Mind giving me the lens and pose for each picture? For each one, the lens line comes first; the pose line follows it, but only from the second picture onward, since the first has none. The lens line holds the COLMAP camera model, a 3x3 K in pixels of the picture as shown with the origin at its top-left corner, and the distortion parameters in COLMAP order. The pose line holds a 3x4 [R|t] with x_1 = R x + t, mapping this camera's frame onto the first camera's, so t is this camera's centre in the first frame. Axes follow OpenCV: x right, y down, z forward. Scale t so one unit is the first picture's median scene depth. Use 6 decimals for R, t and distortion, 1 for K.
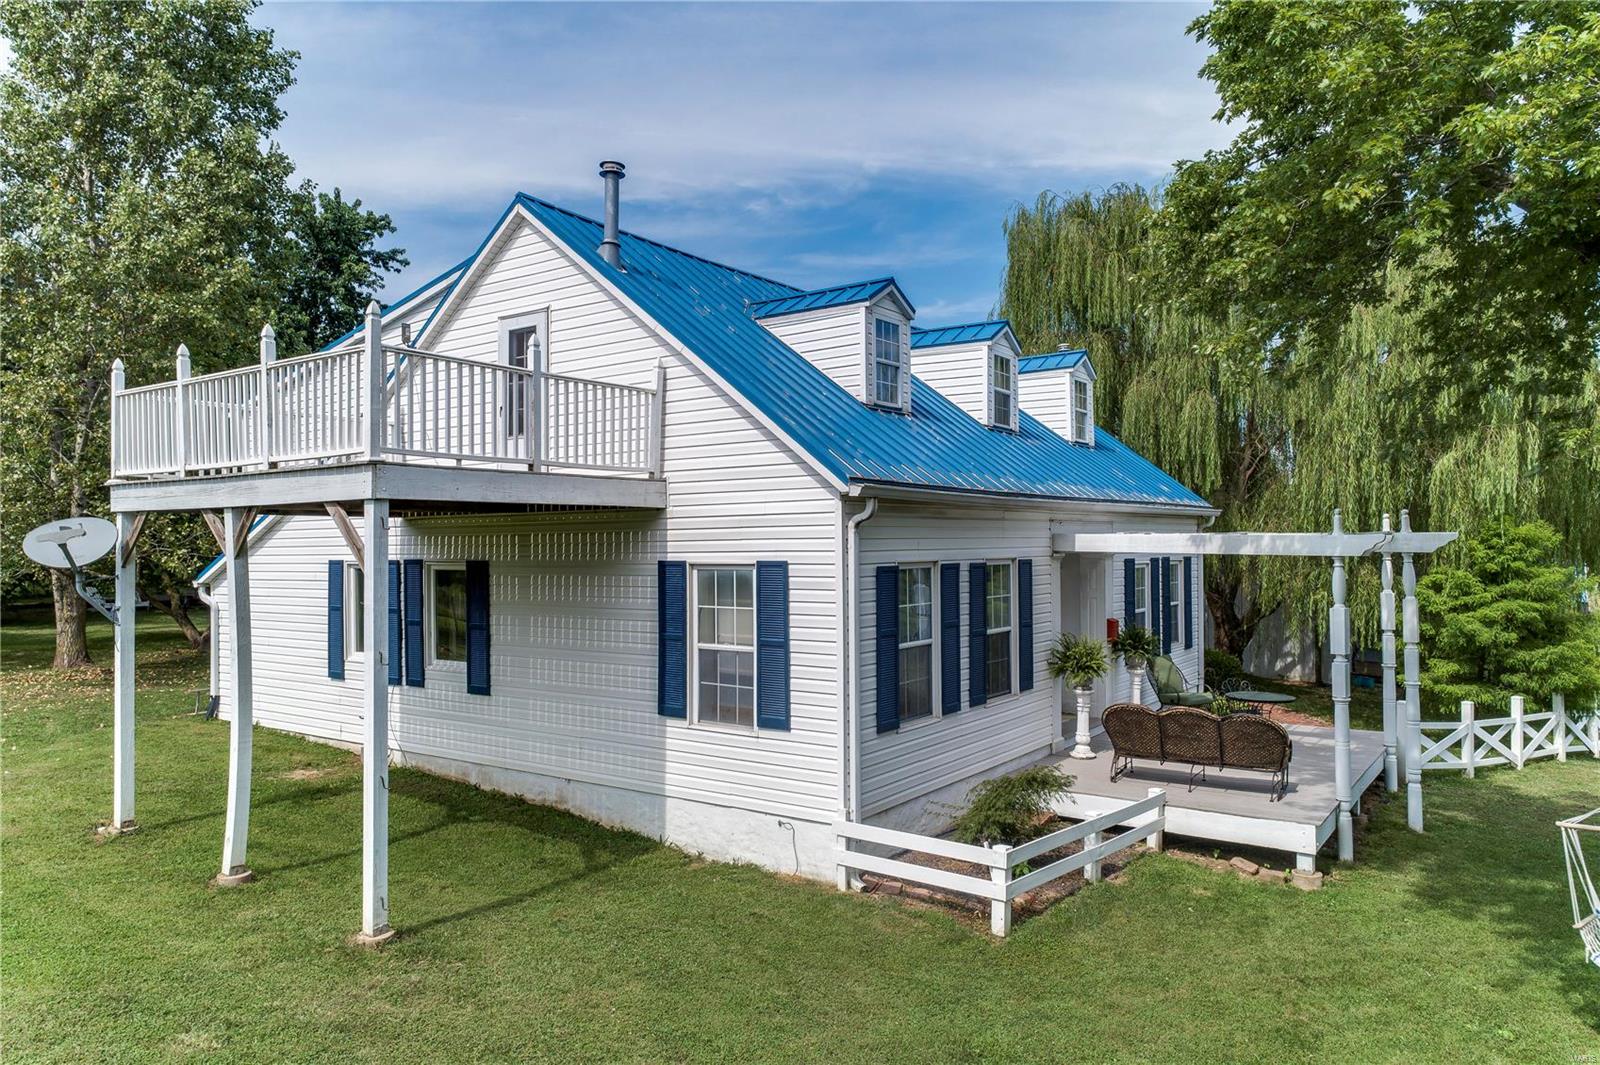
lens RADIAL K [[1071.2, 0, 800.0], [0, 1071.2, 532.5], [0, 0, 1]] dist [0.017465, -0.003097]
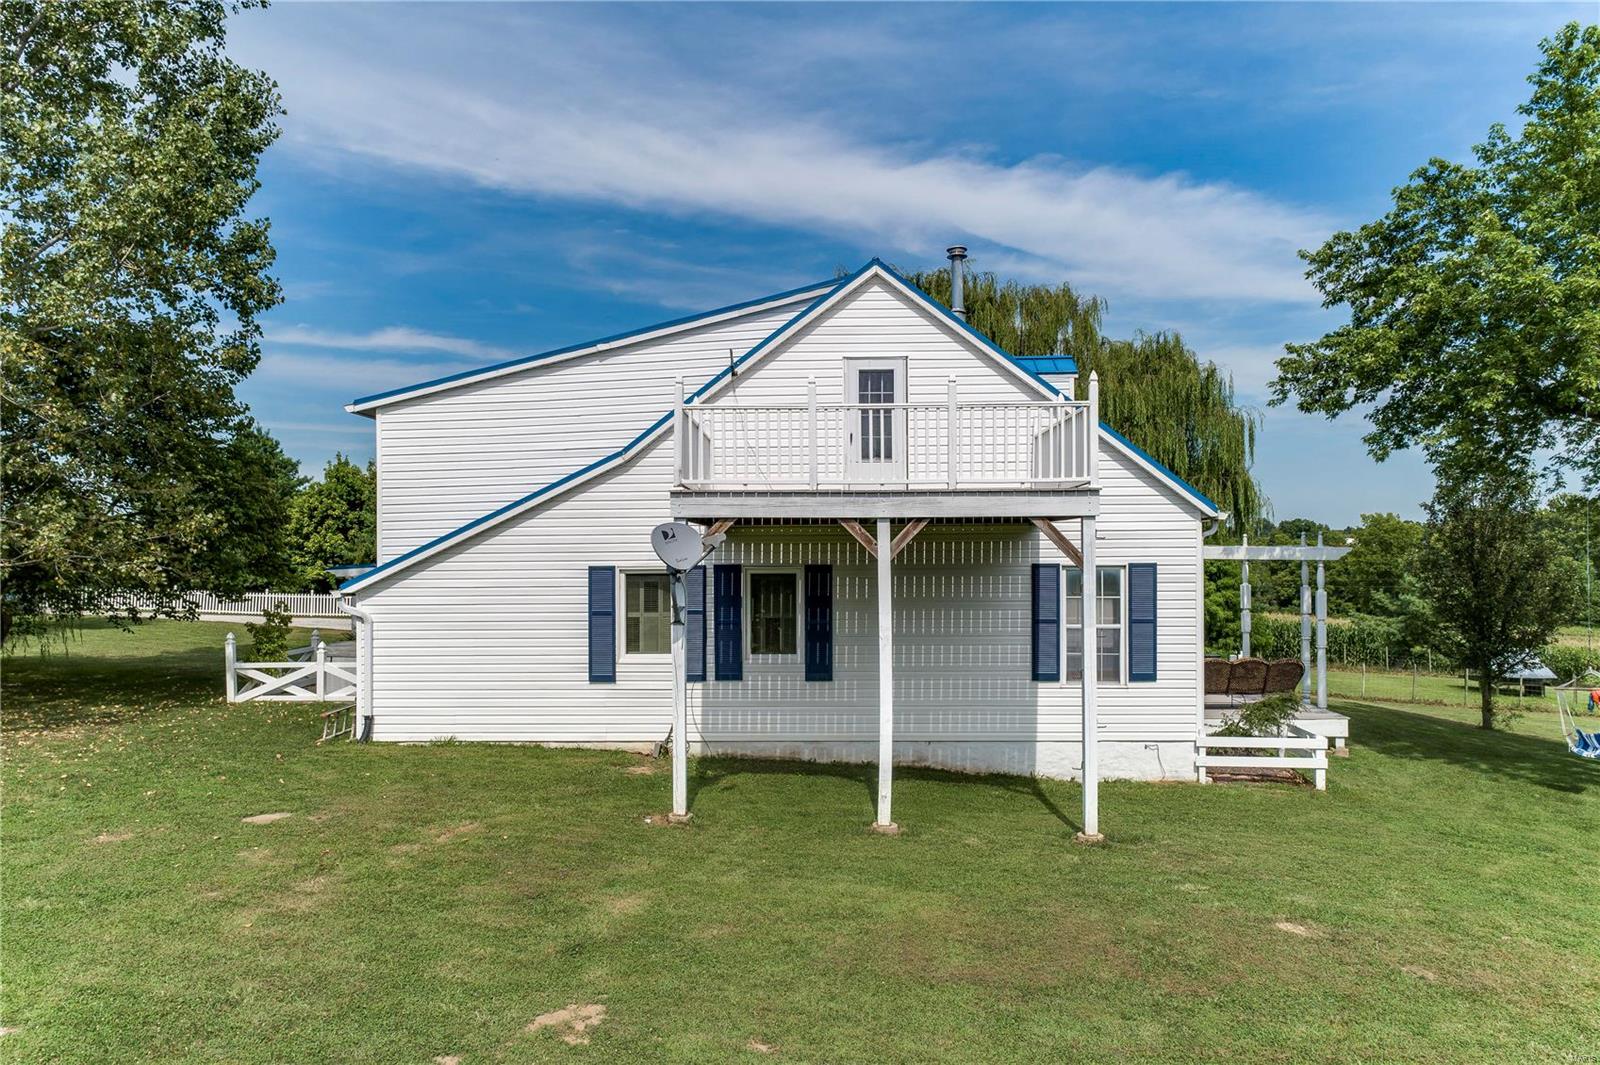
lens RADIAL K [[1071.2, 0, 800.0], [0, 1071.2, 532.5], [0, 0, 1]] dist [0.017465, -0.003097]
pose [[0.829537, 0.008746, 0.558383, -1.099224], [-0.007503, 0.999962, -0.004516, -0.003650], [-0.558401, -0.000443, 0.829571, 0.064825]]
